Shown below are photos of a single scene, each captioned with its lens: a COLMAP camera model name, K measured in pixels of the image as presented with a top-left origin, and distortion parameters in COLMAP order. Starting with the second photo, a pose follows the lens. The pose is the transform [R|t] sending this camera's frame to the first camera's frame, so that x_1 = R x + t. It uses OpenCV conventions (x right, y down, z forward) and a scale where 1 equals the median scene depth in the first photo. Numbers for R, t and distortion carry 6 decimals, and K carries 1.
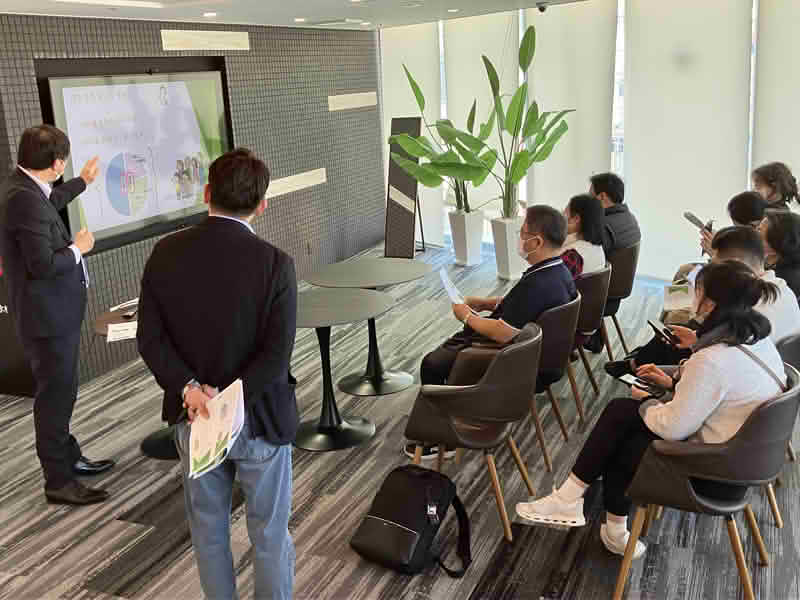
lens RADIAL K [[894.2, 0, 400.0], [0, 894.2, 300.0], [0, 0, 1]] dist [0.006946, -0.058410]
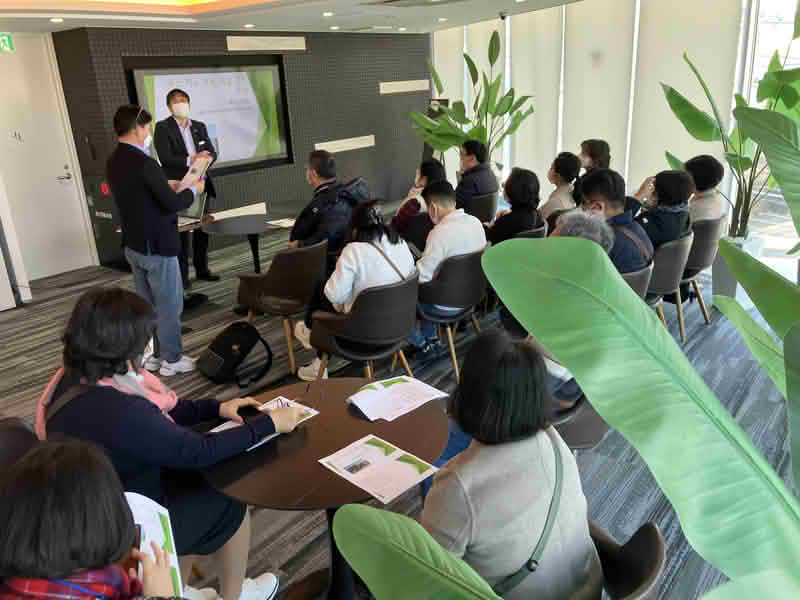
lens RADIAL K [[674.1, 0, 400.0], [0, 674.1, 300.0], [0, 0, 1]] dist [0.001326, 0.006088]
pose [[0.964849, 0.088509, -0.247451, 0.376671], [-0.066537, 0.993174, 0.095803, 0.010131], [0.254242, -0.075971, 0.964152, -0.057257]]
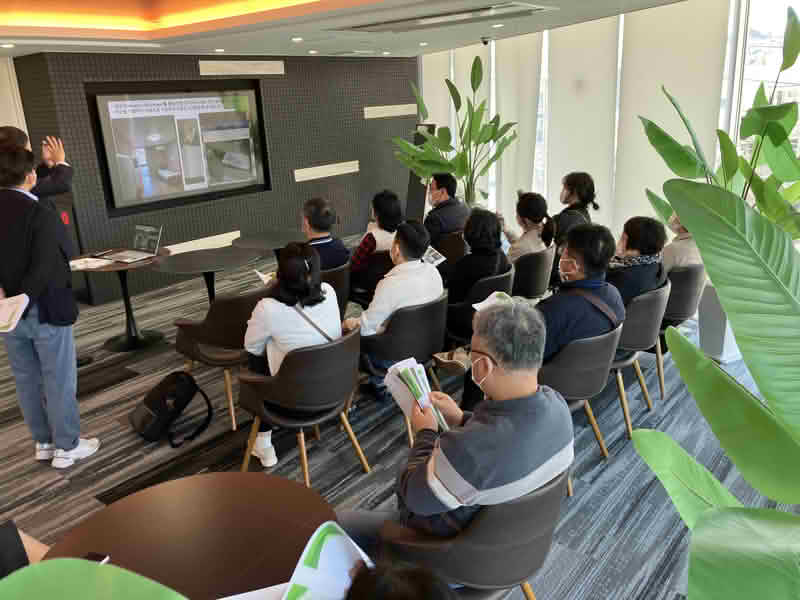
lens RADIAL K [[673.1, 0, 399.8], [0, 673.1, 290.4], [0, 0, 1]] dist [0.002348, 0.001190]
pose [[0.960825, 0.087315, -0.263042, 0.413663], [-0.074163, 0.995467, 0.059542, -0.024021], [0.267048, -0.037701, 0.962945, 0.024651]]
